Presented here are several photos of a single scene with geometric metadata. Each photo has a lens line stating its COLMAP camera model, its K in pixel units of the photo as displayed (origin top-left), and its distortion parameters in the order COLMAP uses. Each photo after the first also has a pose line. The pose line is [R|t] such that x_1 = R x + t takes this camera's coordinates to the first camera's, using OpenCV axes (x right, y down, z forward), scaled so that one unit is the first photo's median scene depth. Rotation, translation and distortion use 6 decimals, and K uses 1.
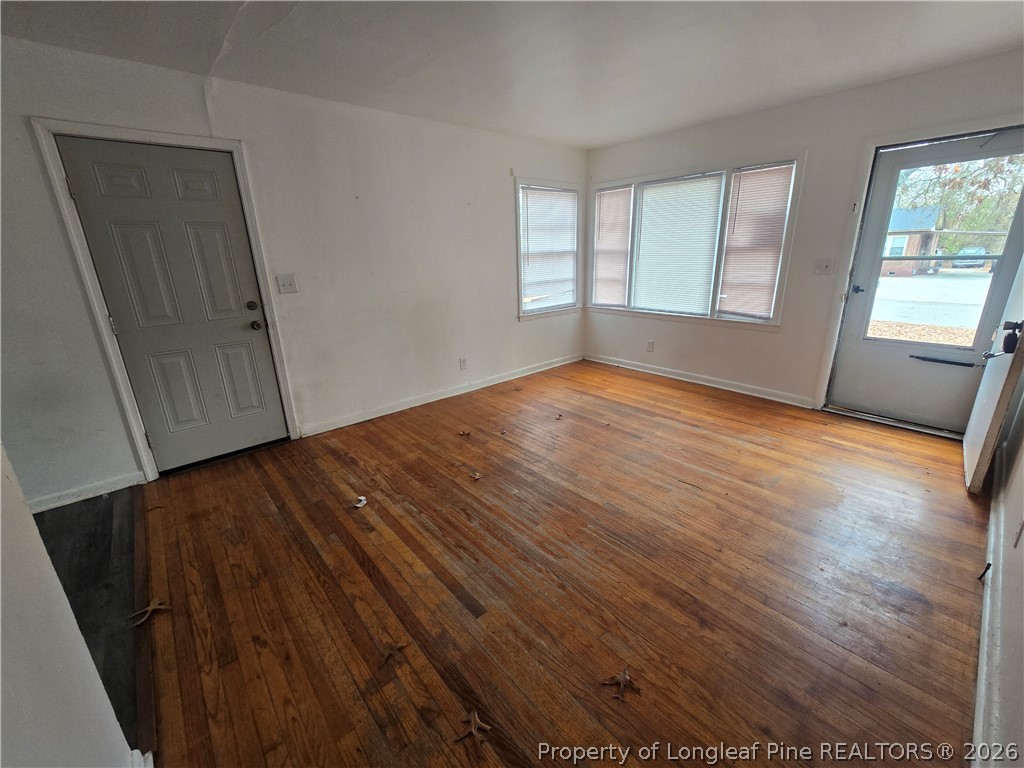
lens RADIAL K [[416.4, 0, 511.9], [0, 416.4, 388.7], [0, 0, 1]] dist [0.000445, -0.000030]
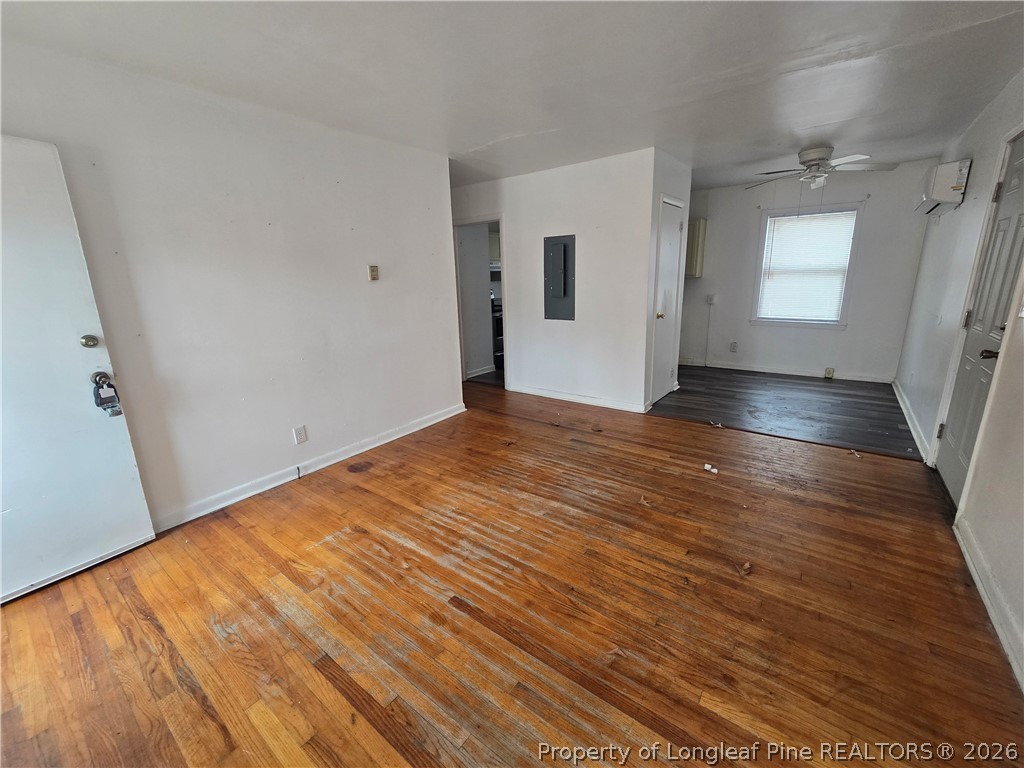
lens RADIAL K [[416.4, 0, 514.6], [0, 416.4, 379.7], [0, 0, 1]] dist [0.000445, -0.000030]
pose [[-0.977065, 0.103820, -0.185917, 0.397078], [-0.012933, 0.842549, 0.538464, -0.598311], [0.212547, 0.528519, -0.821883, 1.747202]]
